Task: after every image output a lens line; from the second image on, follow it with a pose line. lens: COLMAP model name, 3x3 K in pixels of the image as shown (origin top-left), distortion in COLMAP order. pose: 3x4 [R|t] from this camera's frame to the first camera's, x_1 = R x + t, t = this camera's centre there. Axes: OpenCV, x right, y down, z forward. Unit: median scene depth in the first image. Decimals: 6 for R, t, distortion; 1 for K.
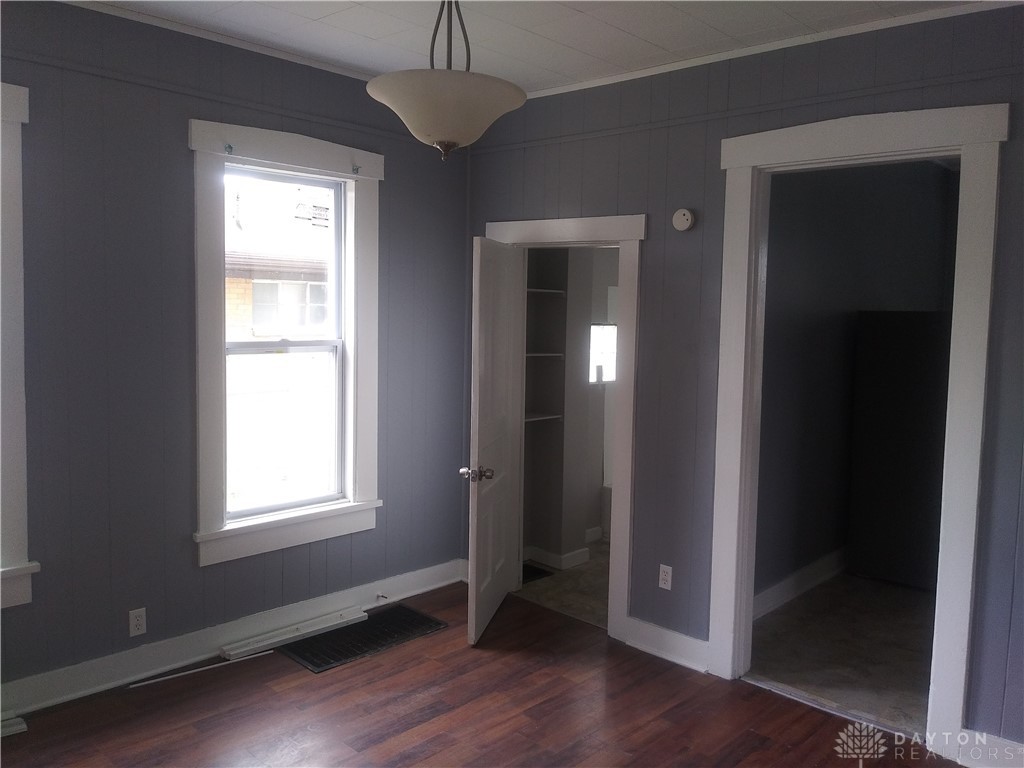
lens RADIAL K [[819.3, 0, 514.8], [0, 819.3, 376.2], [0, 0, 1]] dist [0.026375, -0.074135]
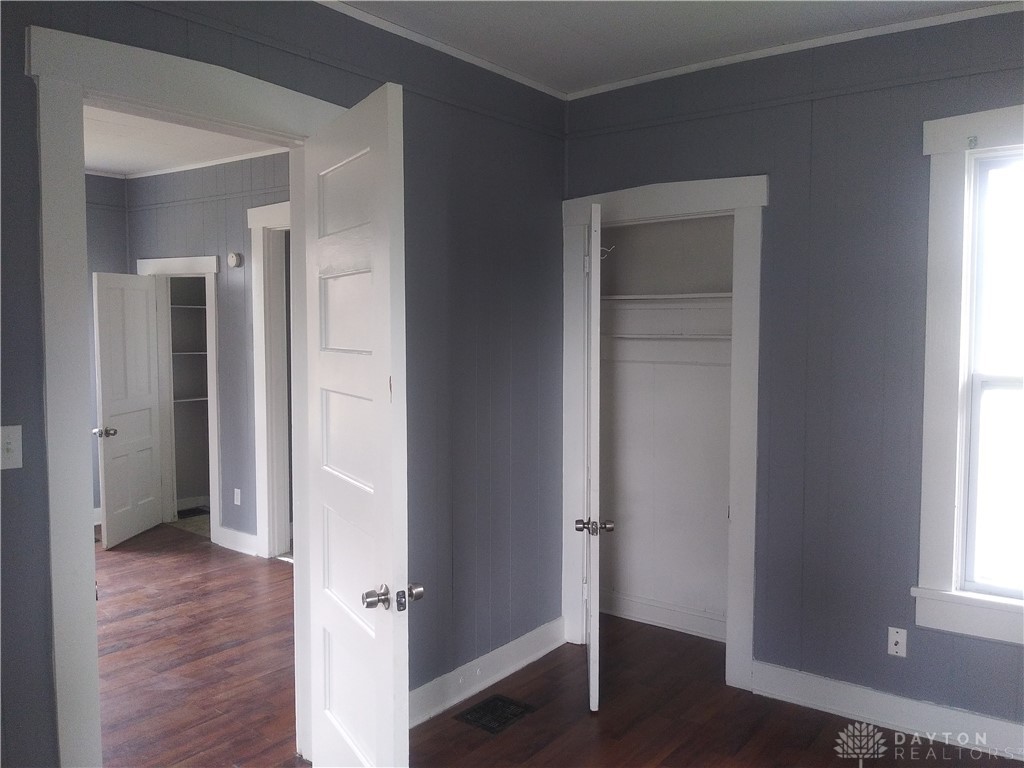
lens RADIAL K [[819.3, 0, 515.4], [0, 819.3, 385.7], [0, 0, 1]] dist [0.026375, -0.074135]
pose [[0.994217, -0.026168, 0.104149, 0.551400], [0.026788, 0.999631, -0.004560, 0.063142], [-0.103991, 0.007323, 0.994551, -0.563033]]
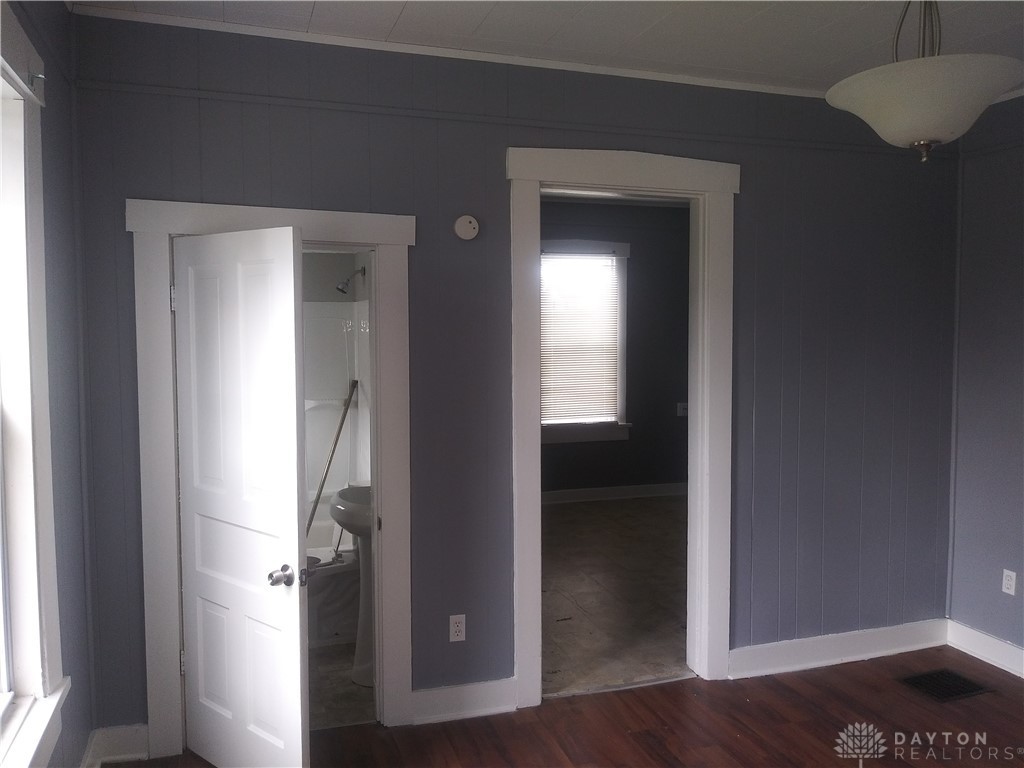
lens RADIAL K [[819.3, 0, 518.0], [0, 819.3, 376.0], [0, 0, 1]] dist [0.026375, -0.074135]
pose [[0.476055, -0.075241, 0.876191, -0.556445], [0.082219, 0.995777, 0.040838, -0.058925], [-0.875563, 0.052598, 0.480231, 0.515183]]
